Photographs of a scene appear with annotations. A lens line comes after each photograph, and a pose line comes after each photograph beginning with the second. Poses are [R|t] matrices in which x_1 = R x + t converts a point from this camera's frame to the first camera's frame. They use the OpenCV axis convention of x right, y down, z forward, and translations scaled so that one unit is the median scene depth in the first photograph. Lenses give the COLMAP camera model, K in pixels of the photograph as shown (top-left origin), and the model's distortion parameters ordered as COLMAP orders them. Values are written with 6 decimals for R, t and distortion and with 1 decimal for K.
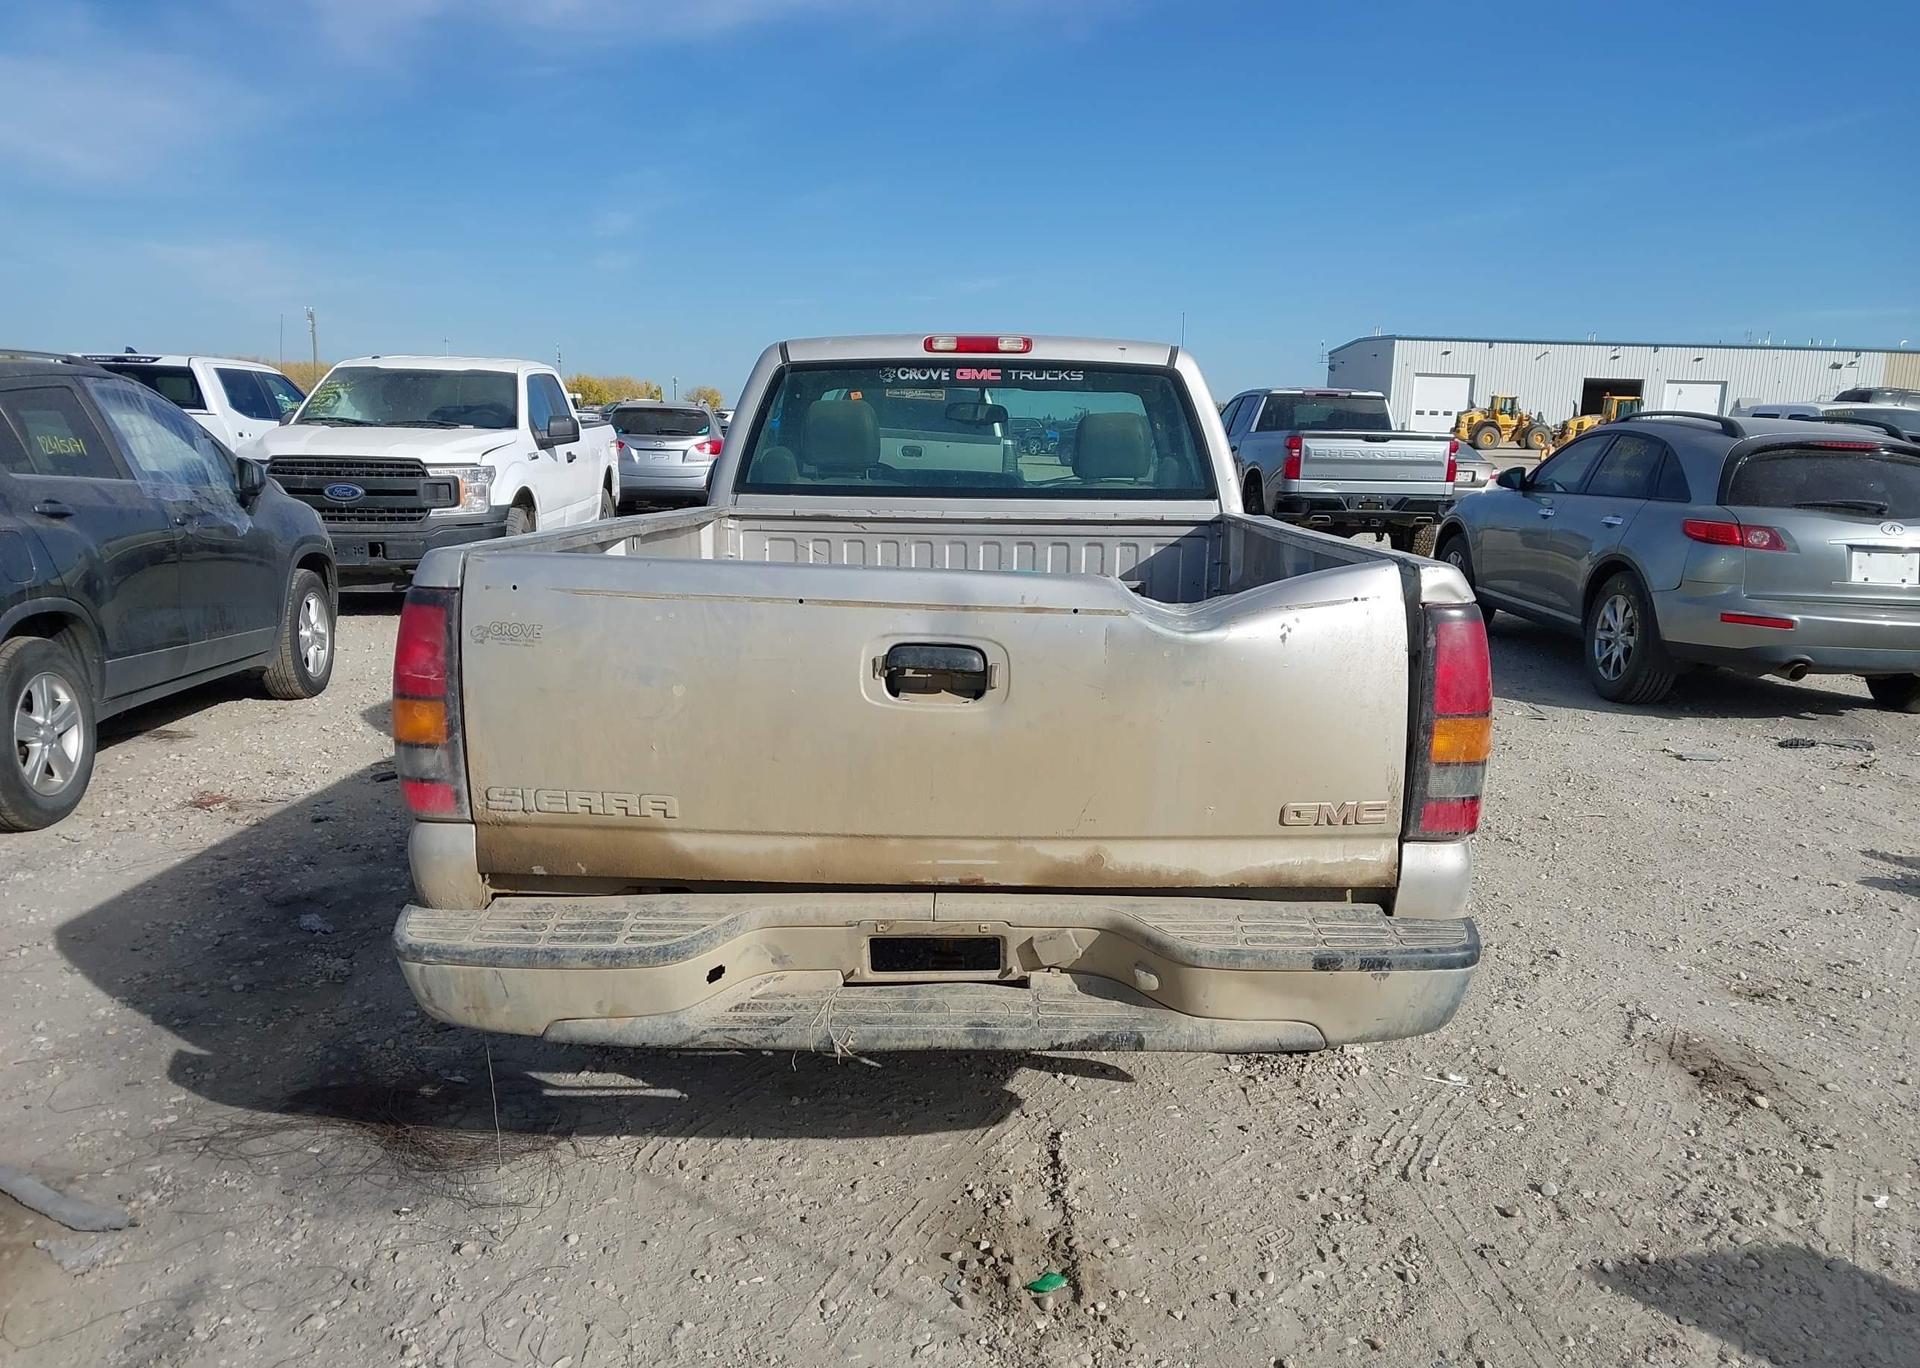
lens RADIAL K [[1498.9, 0, 960.0], [0, 1498.9, 684.0], [0, 0, 1]] dist [0.077053, -0.154217]
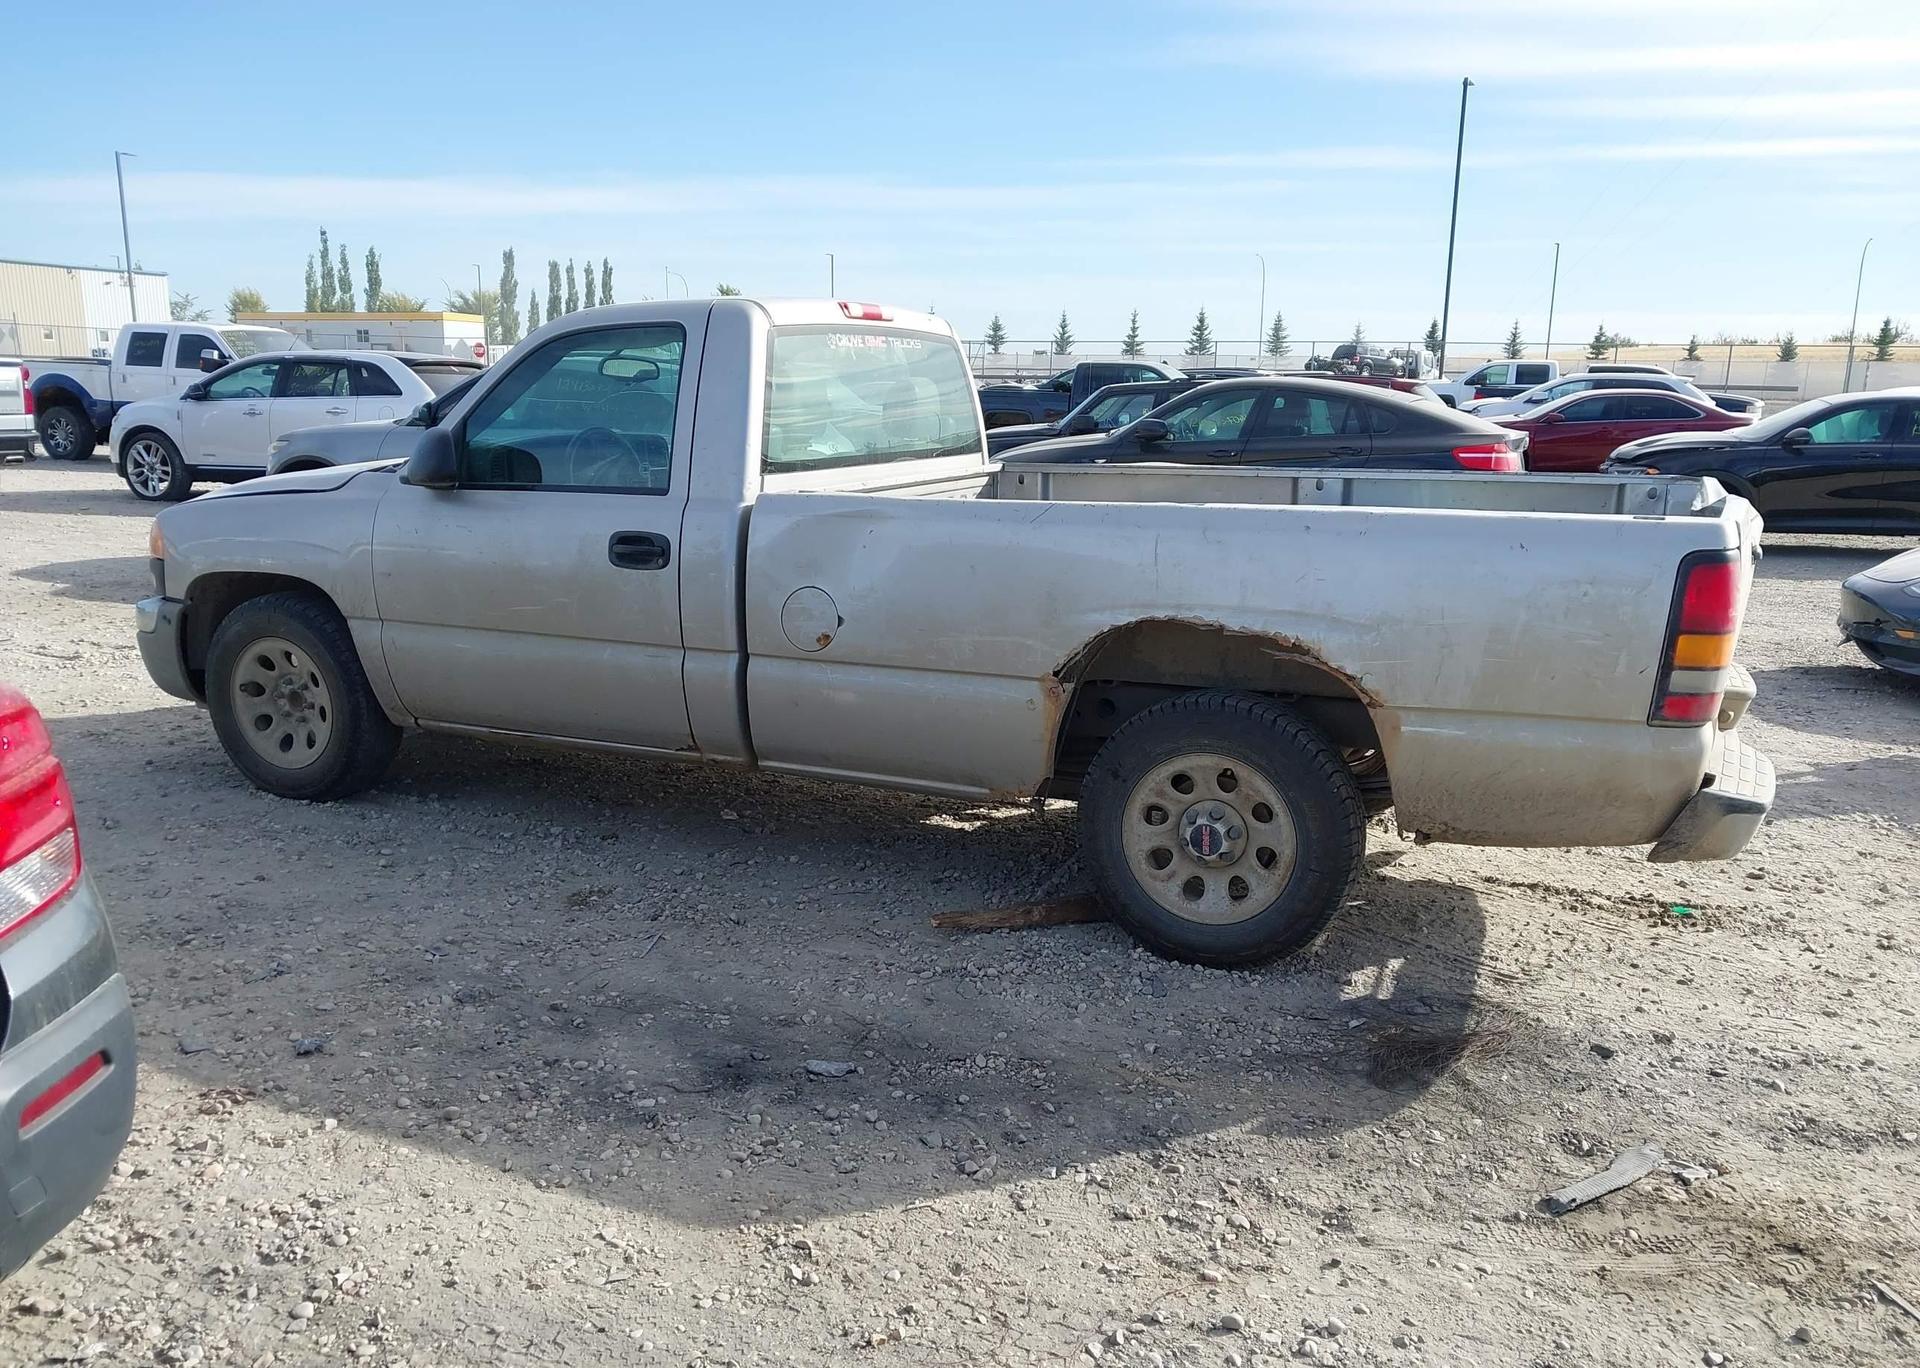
lens RADIAL K [[1514.2, 0, 955.7], [0, 1514.2, 716.7], [0, 0, 1]] dist [0.075751, -0.119678]
pose [[0.405375, -0.216966, 0.888030, -1.508970], [0.150189, 0.974033, 0.169419, -0.202089], [-0.901729, 0.064694, 0.427435, 0.843472]]
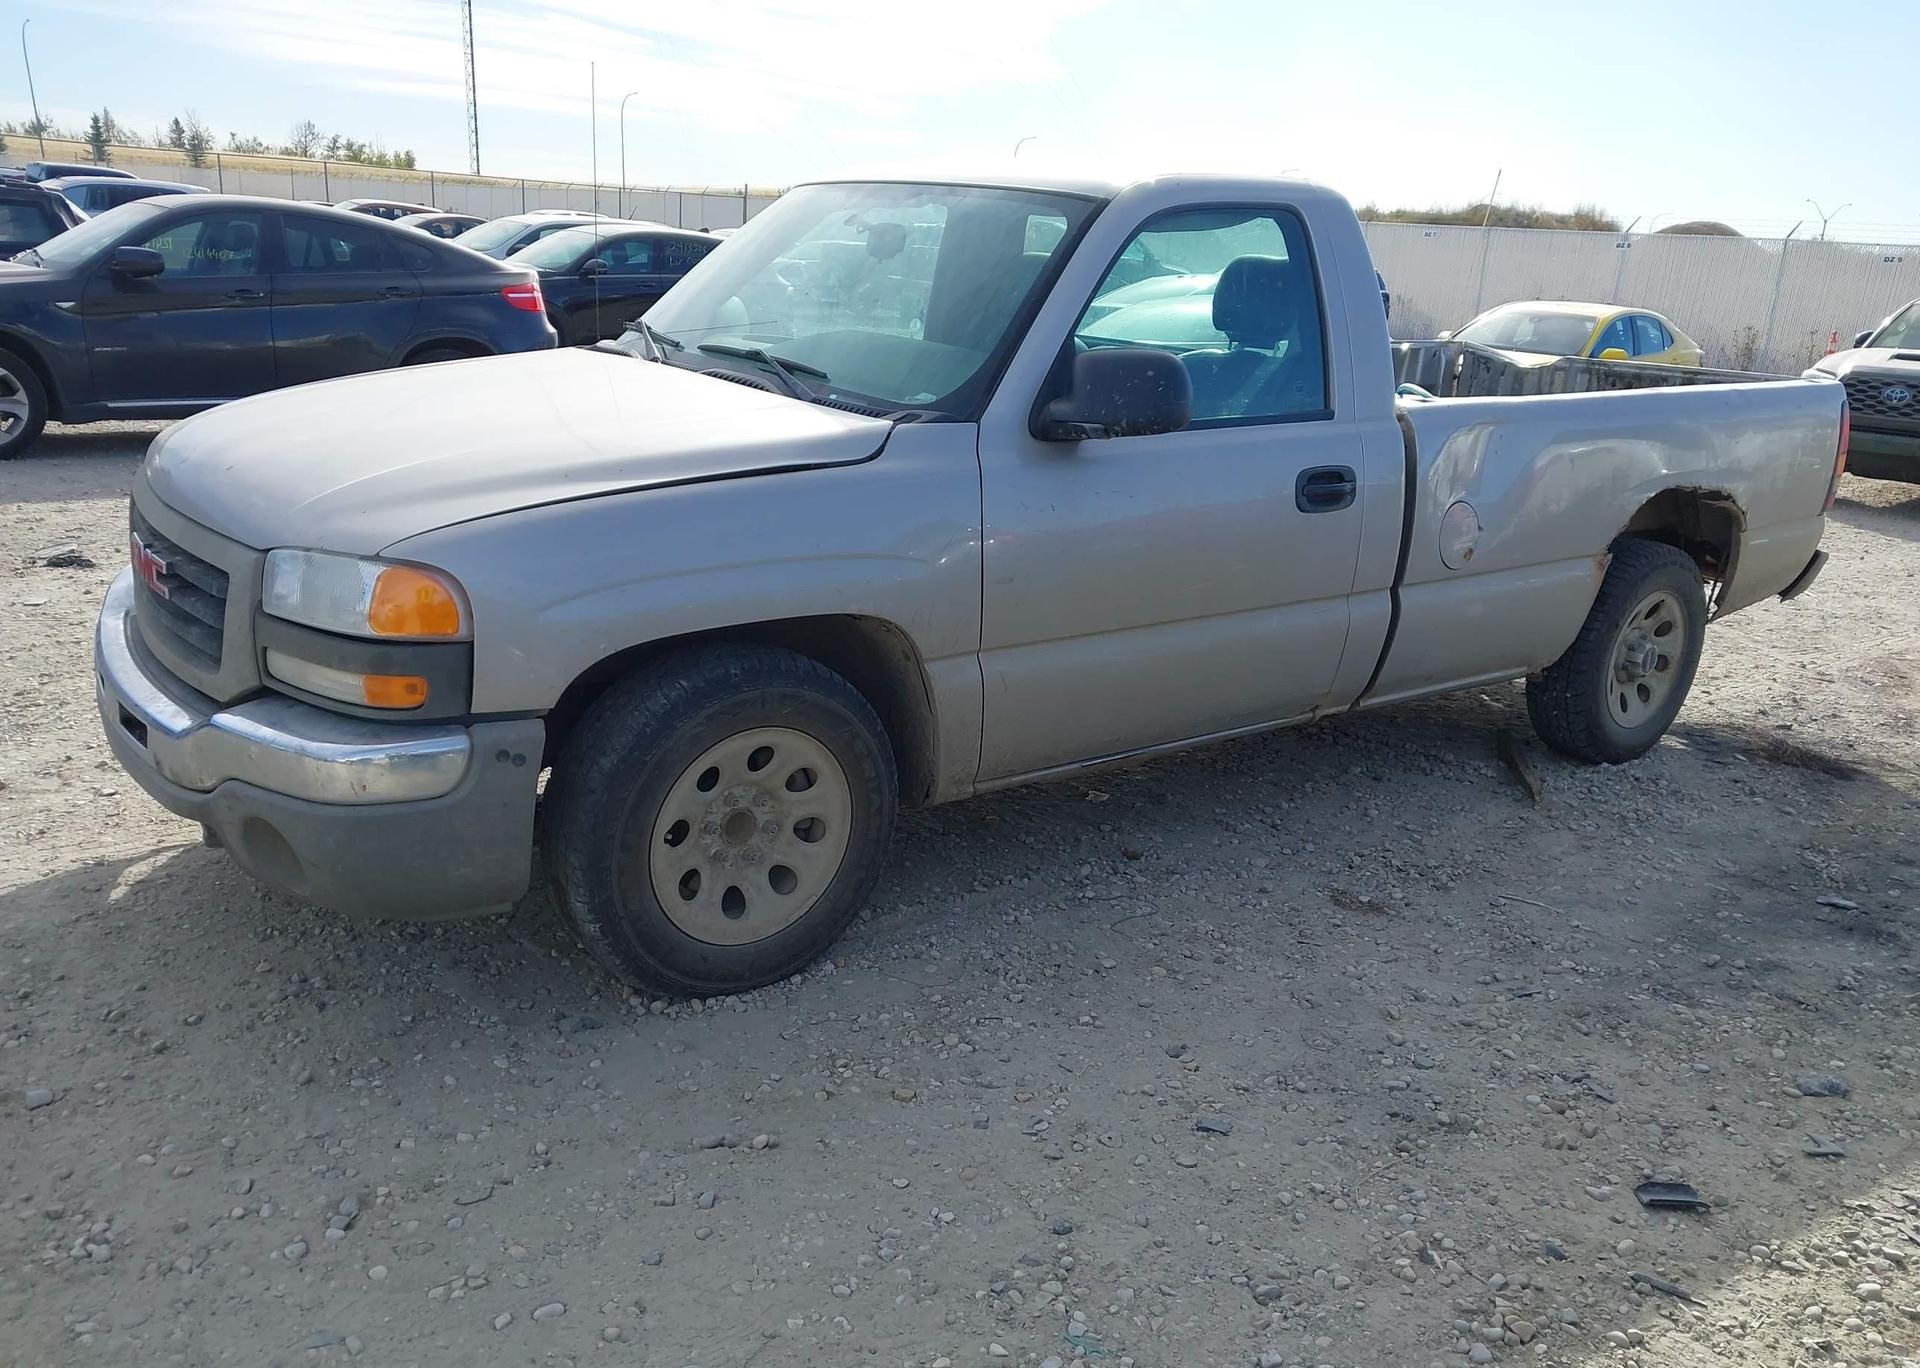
lens RADIAL K [[1580.7, 0, 960.0], [0, 1580.7, 684.0], [0, 0, 1]] dist [0.075037, -0.006072]
pose [[-0.636510, -0.260137, 0.726074, -1.085839], [0.061028, 0.921464, 0.383640, -0.526739], [-0.768850, 0.288501, -0.570646, 2.747403]]
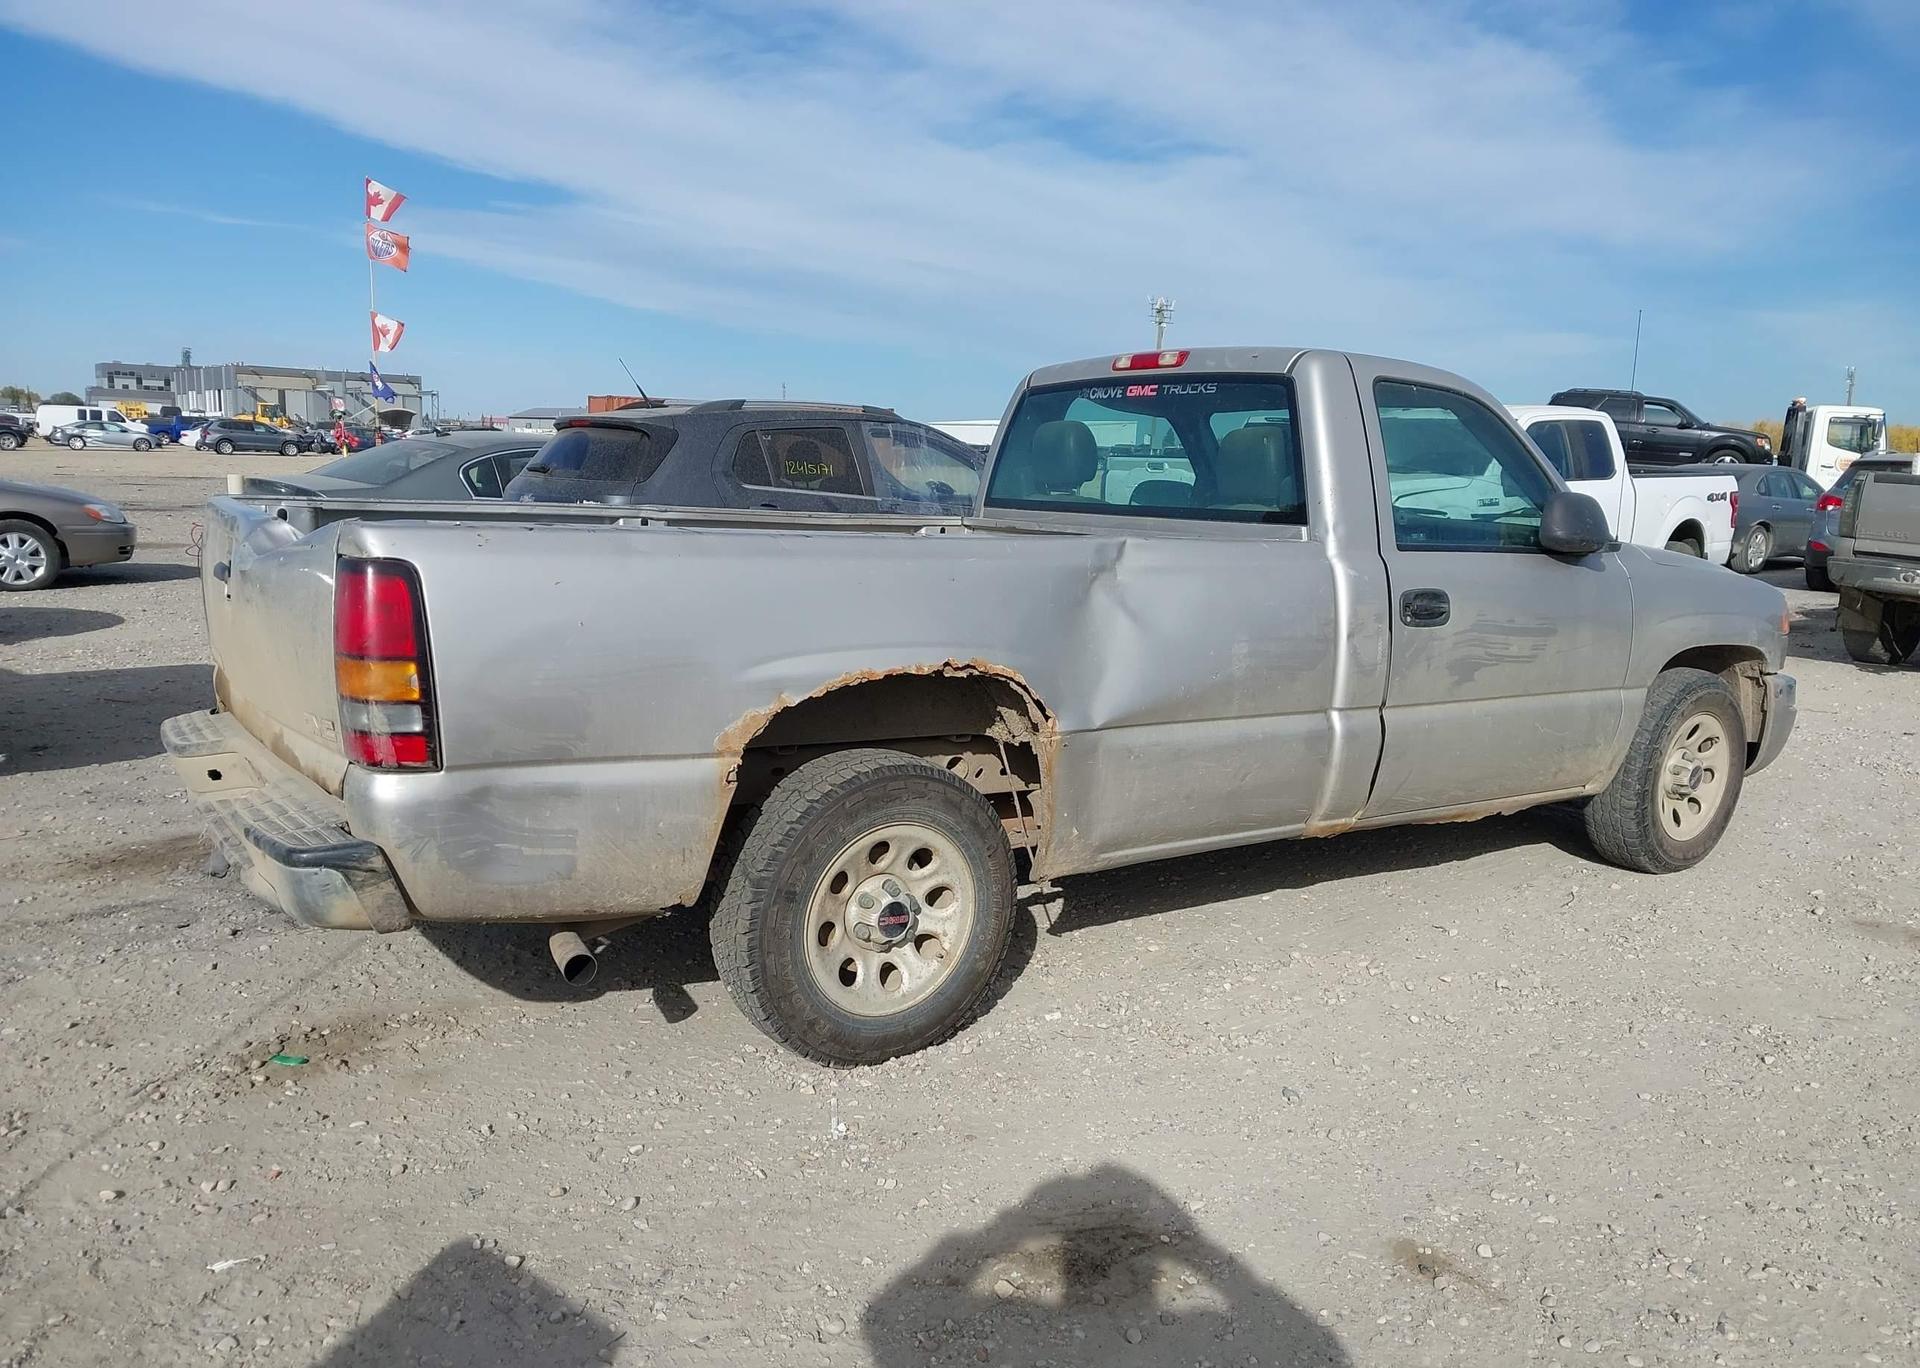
lens RADIAL K [[1504.2, 0, 960.0], [0, 1504.2, 684.0], [0, 0, 1]] dist [0.086106, -0.150520]
pose [[0.588746, 0.119563, -0.799426, 1.211606], [-0.153660, 0.987520, 0.034529, -0.053517], [0.793578, 0.102511, 0.599771, 0.540563]]
